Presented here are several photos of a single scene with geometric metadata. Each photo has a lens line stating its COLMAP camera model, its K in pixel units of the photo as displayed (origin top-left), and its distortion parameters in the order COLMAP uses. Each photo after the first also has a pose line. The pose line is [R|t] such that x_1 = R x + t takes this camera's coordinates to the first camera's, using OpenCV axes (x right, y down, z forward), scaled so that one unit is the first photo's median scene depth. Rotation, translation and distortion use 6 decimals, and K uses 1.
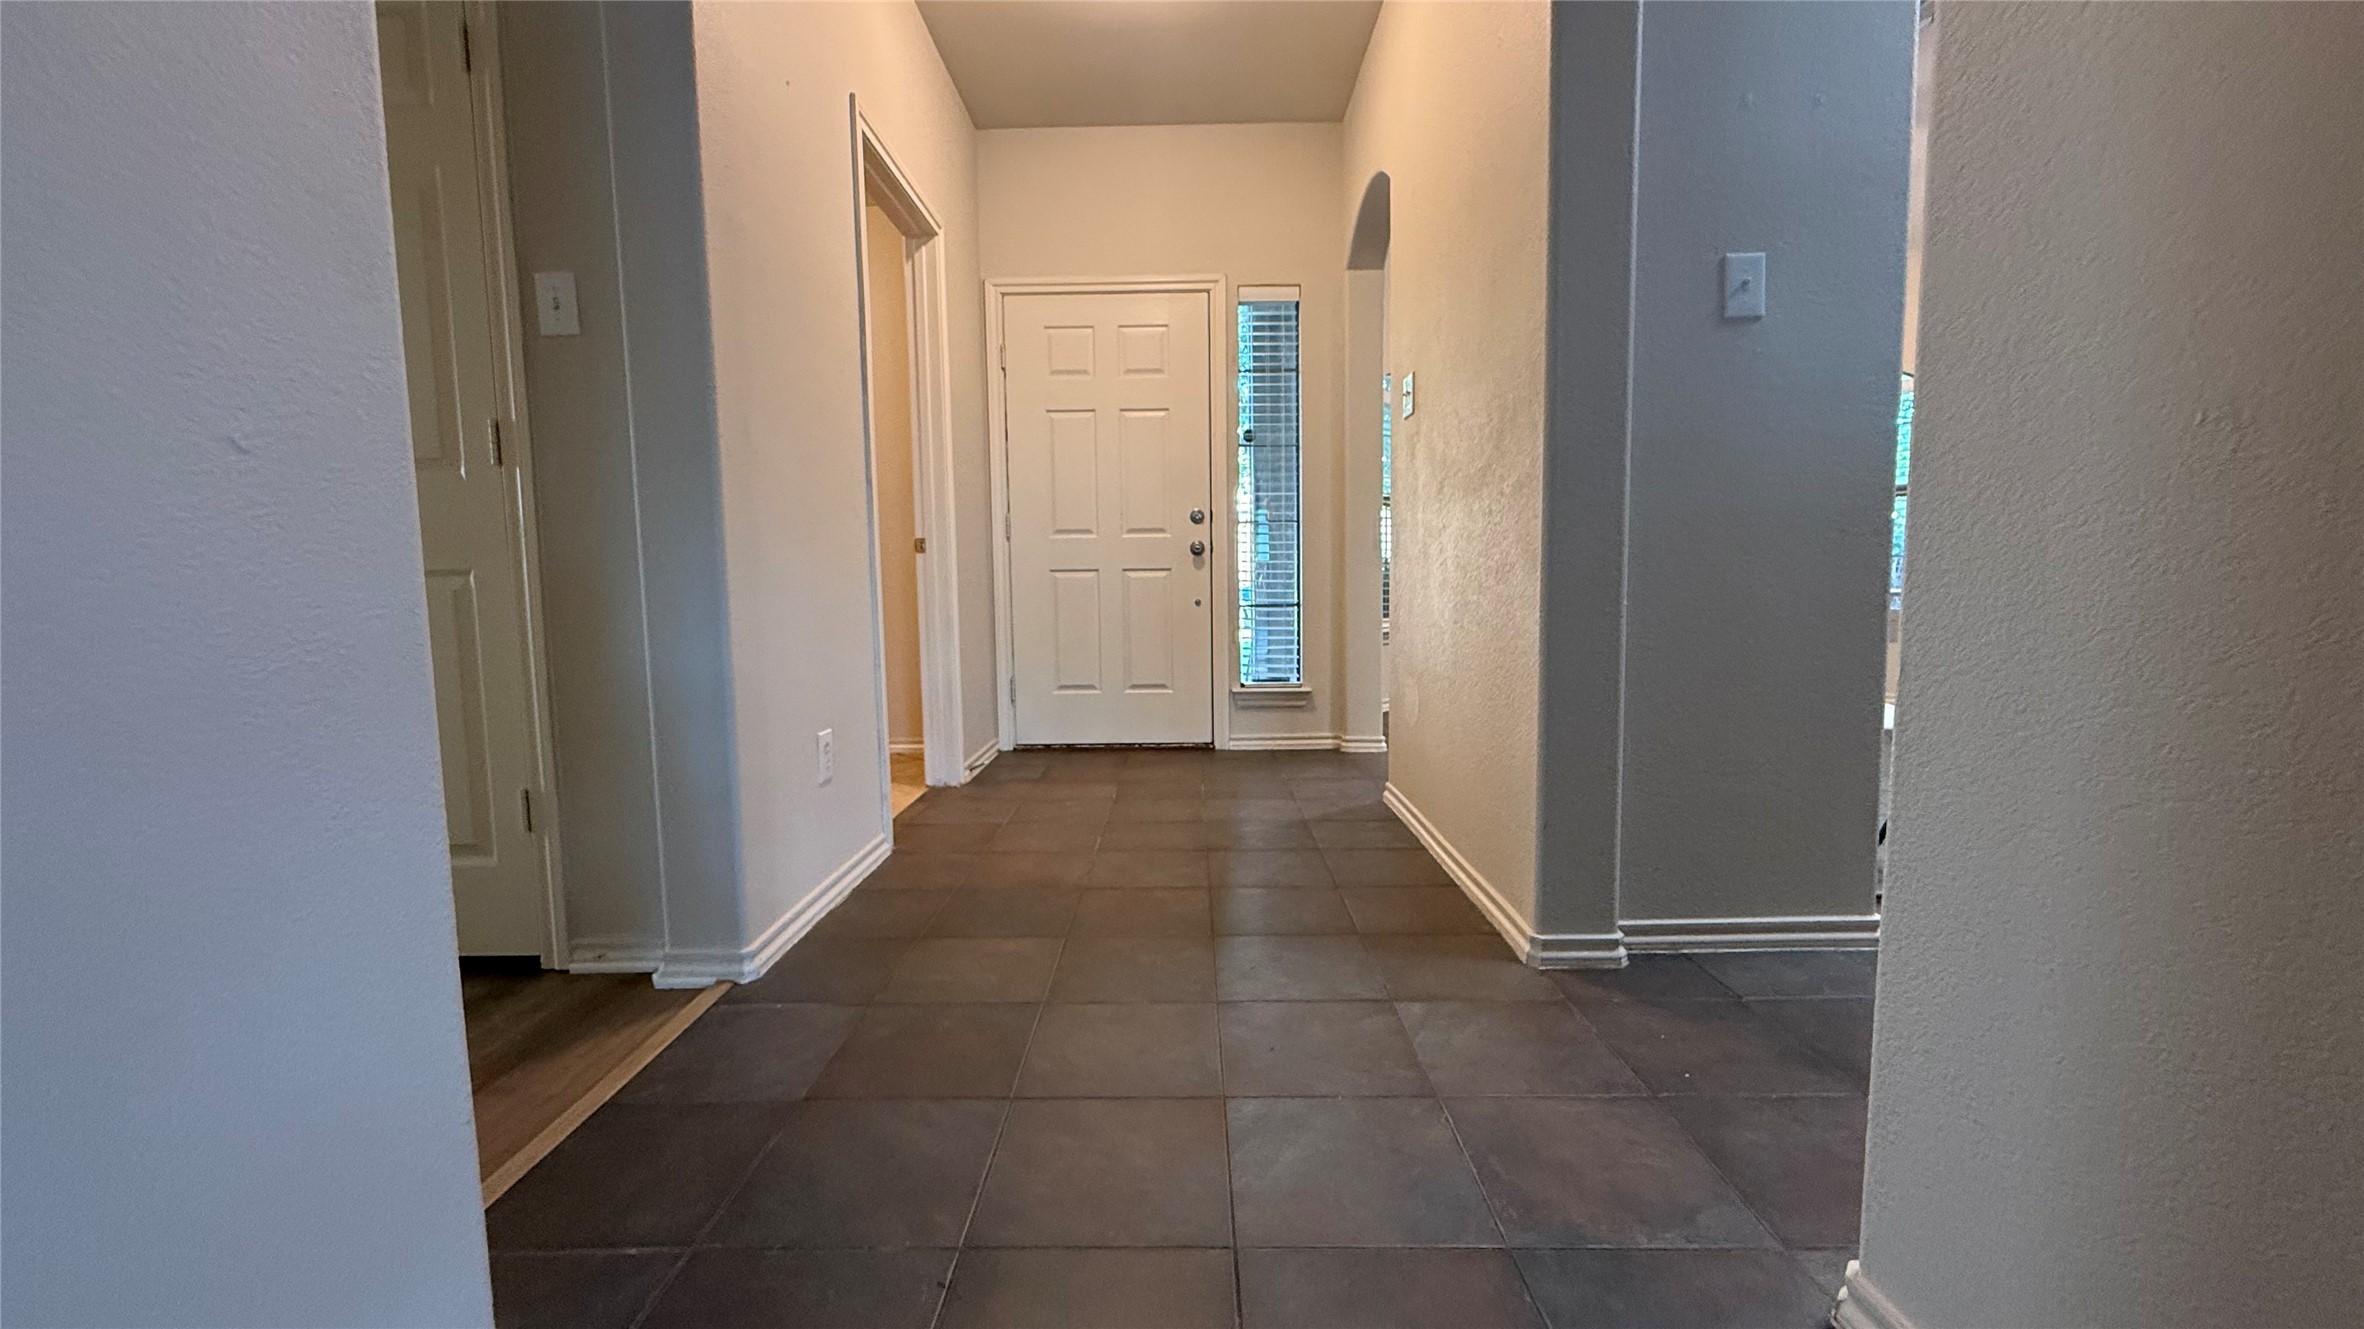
lens RADIAL K [[952.7, 0, 1183.4], [0, 952.7, 661.0], [0, 0, 1]] dist [-0.000019, 0.000340]
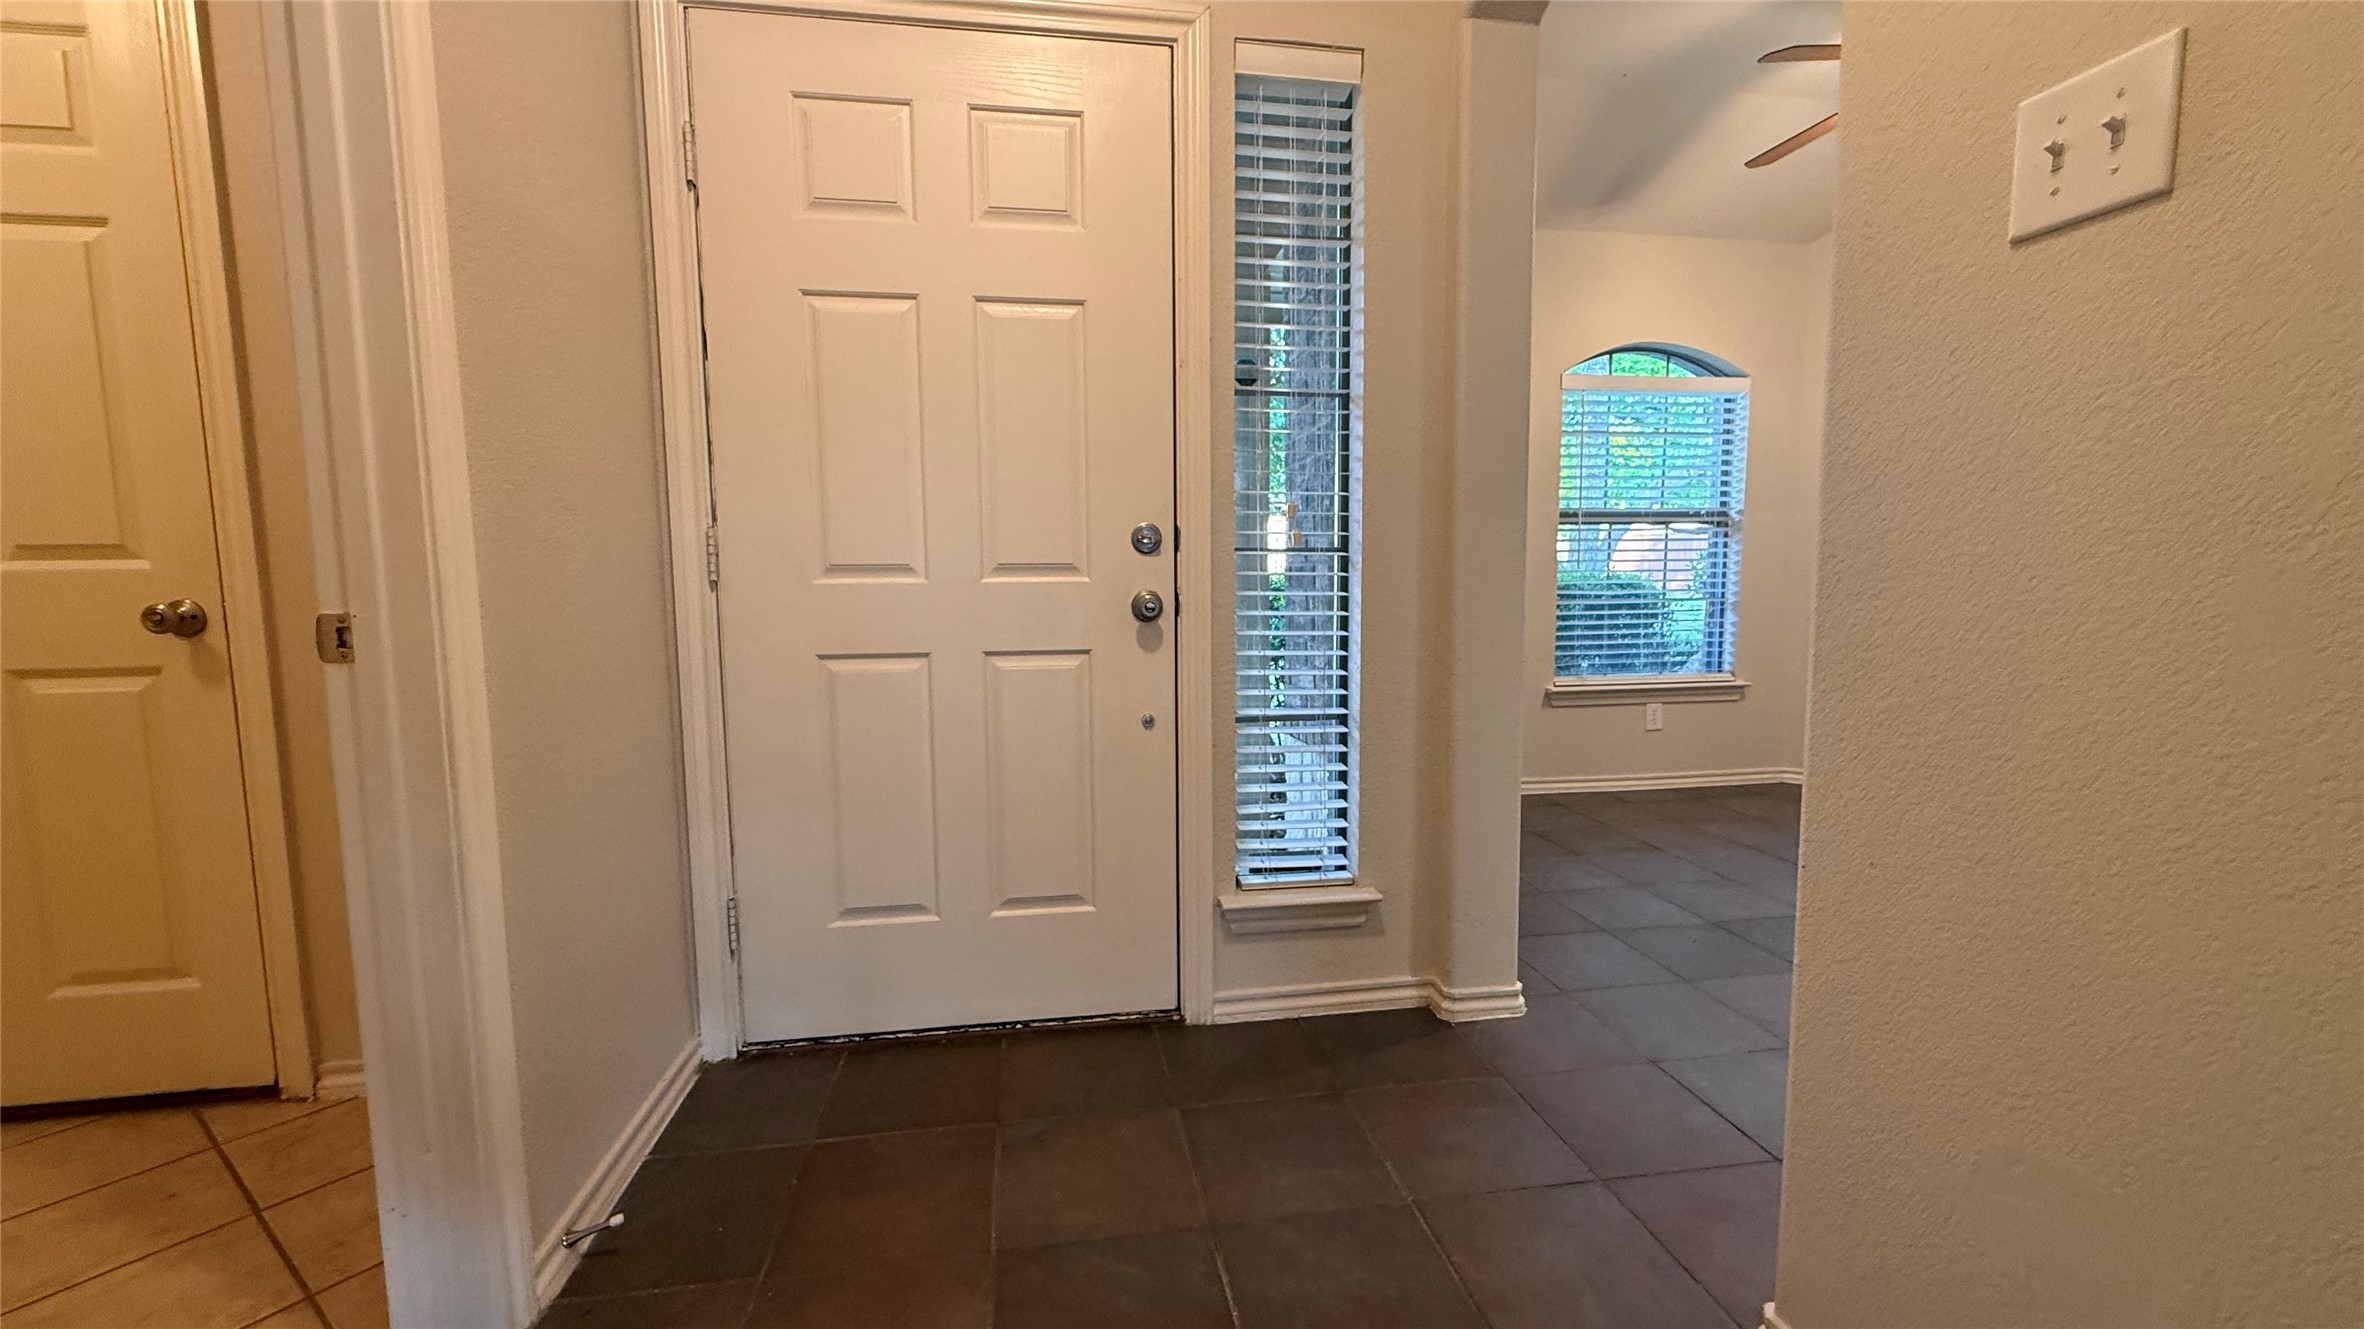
lens RADIAL K [[952.7, 0, 1188.3], [0, 952.7, 673.0], [0, 0, 1]] dist [-0.000019, 0.000340]
pose [[0.989107, -0.006924, 0.147036, -0.034150], [0.003516, 0.999720, 0.023421, -0.096510], [-0.147156, -0.022649, 0.988854, 0.533569]]
